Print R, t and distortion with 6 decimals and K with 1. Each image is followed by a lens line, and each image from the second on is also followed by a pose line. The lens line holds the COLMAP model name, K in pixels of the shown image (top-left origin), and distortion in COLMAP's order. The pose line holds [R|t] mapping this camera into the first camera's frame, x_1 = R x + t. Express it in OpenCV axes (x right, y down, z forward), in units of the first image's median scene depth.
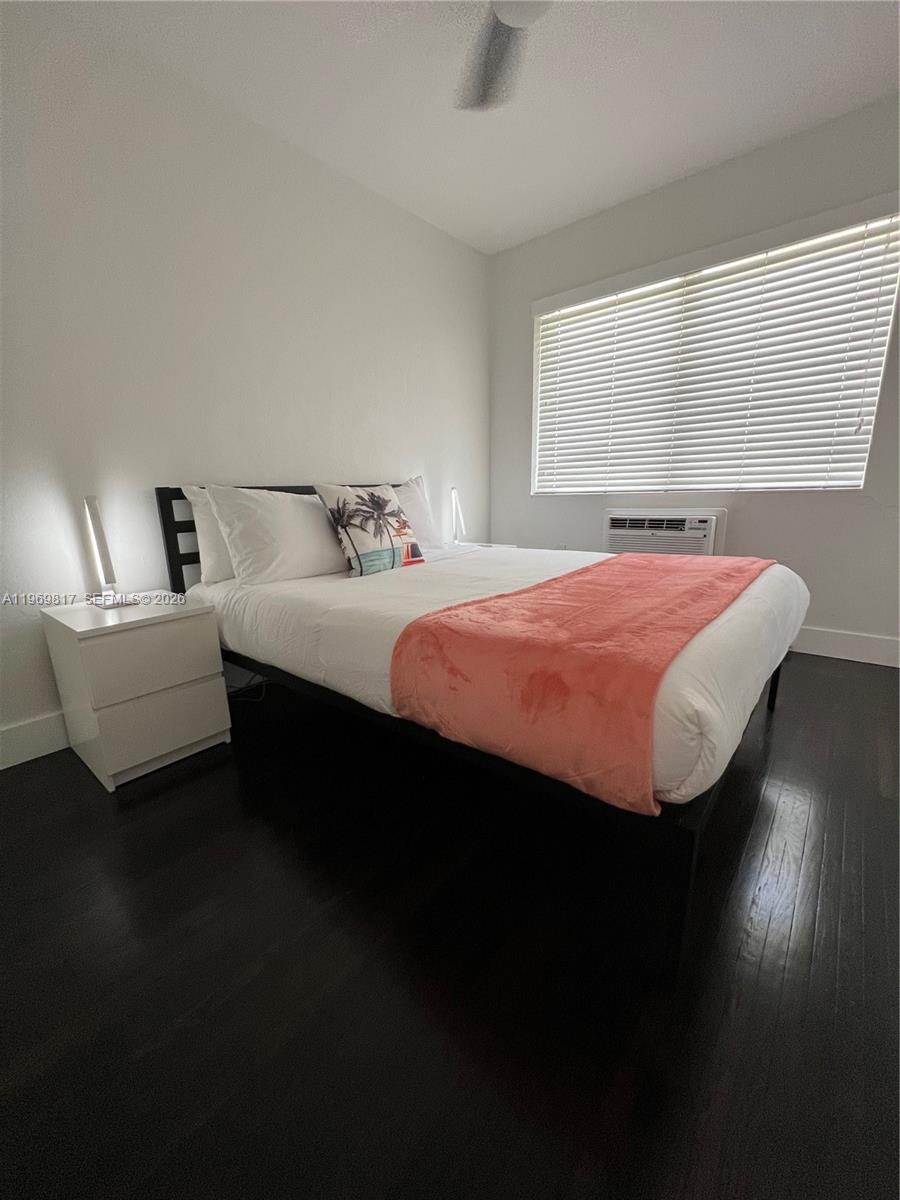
lens RADIAL K [[480.8, 0, 447.8], [0, 480.8, 601.0], [0, 0, 1]] dist [-0.000740, 0.001235]
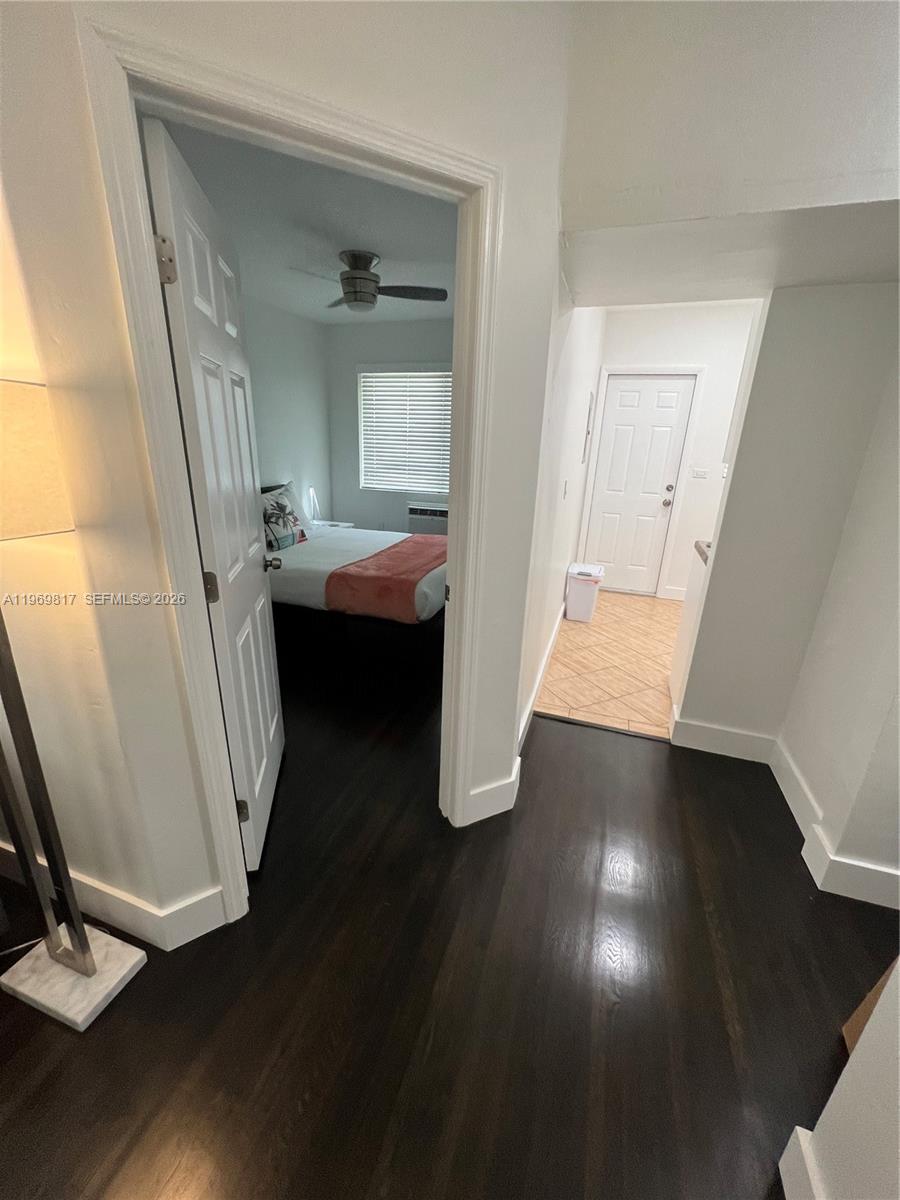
lens RADIAL K [[480.8, 0, 447.8], [0, 480.8, 601.0], [0, 0, 1]] dist [-0.000740, 0.001235]
pose [[0.927973, -0.066724, 0.366625, -0.256920], [0.028267, 0.993609, 0.109284, -0.039152], [-0.371574, -0.091049, 0.923928, -0.929680]]
